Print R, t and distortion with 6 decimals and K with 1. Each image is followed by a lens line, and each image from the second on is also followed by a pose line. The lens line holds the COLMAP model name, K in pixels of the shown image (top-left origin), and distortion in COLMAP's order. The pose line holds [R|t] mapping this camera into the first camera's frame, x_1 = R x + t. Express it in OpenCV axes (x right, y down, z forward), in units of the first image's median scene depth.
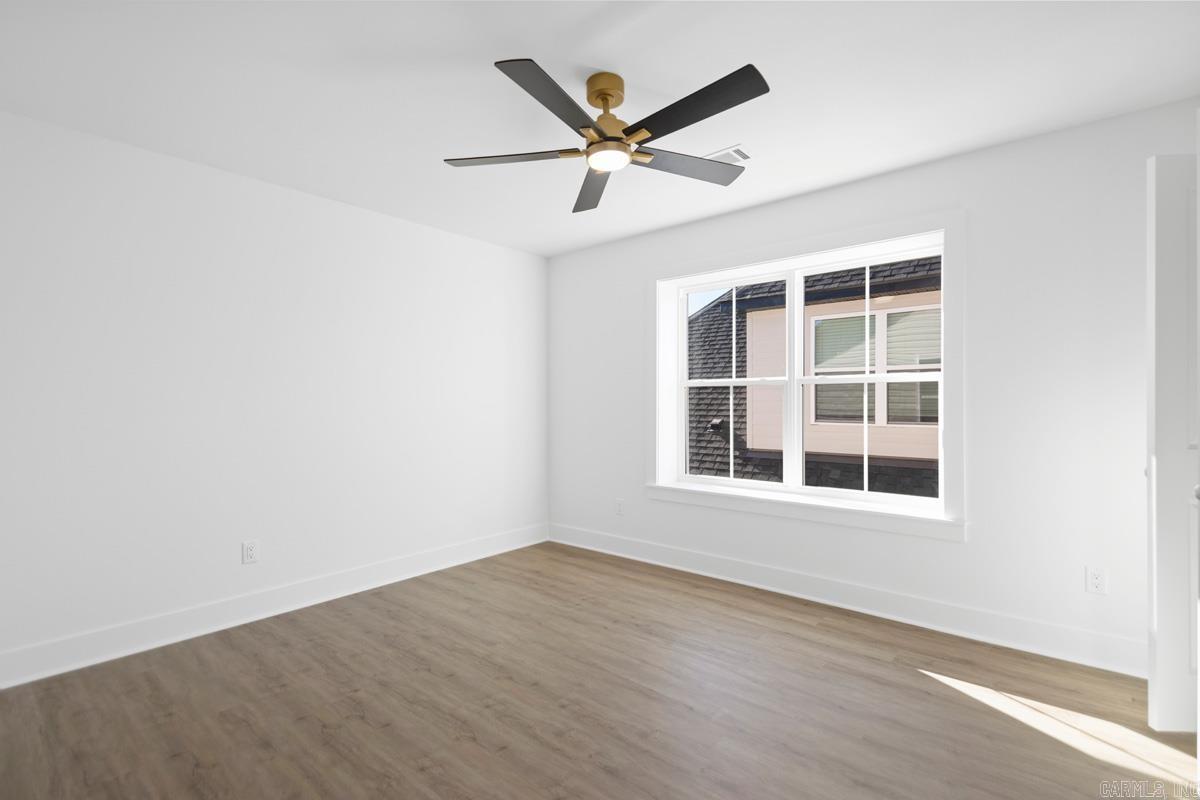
lens RADIAL K [[557.3, 0, 600.2], [0, 557.3, 400.6], [0, 0, 1]] dist [0.032366, -0.014155]
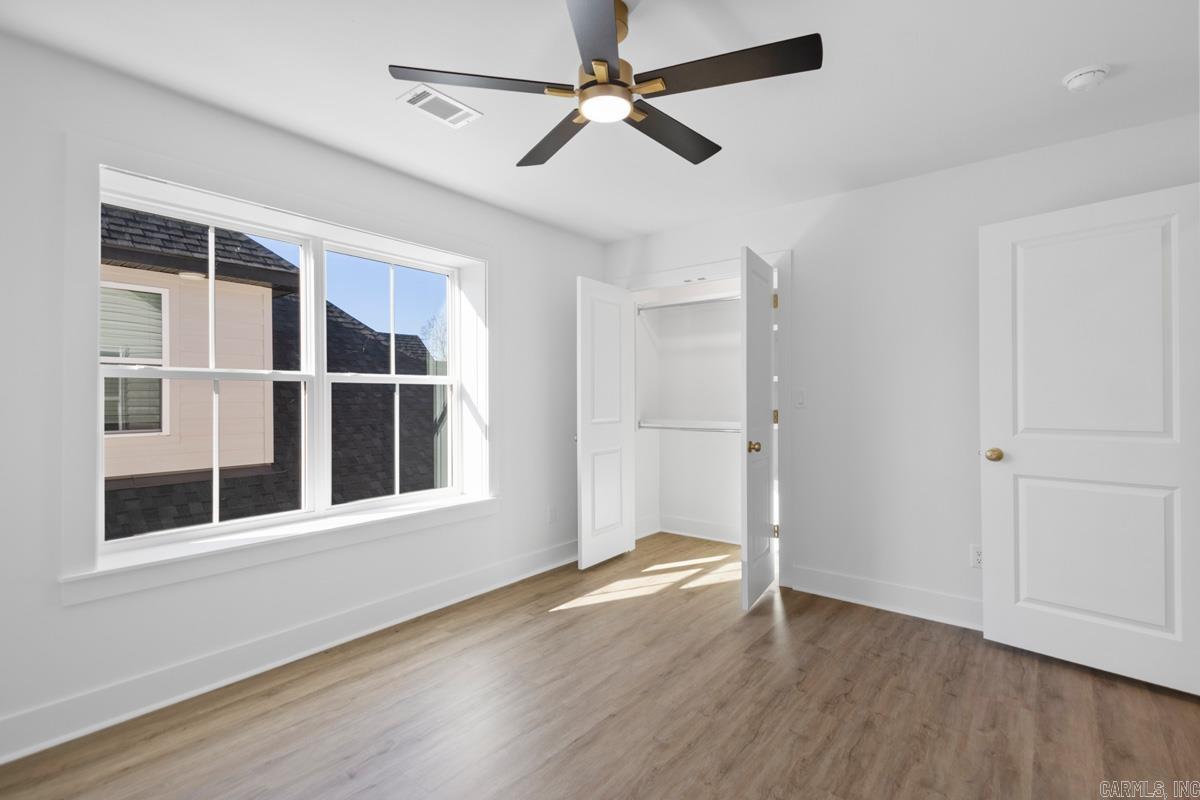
lens RADIAL K [[557.3, 0, 619.6], [0, 557.3, 399.5], [0, 0, 1]] dist [0.032366, -0.014155]
pose [[-0.072298, 0.005170, 0.997370, -0.579731], [0.003713, 0.999981, -0.004914, 0.002178], [-0.997376, 0.003347, -0.072316, 0.749785]]
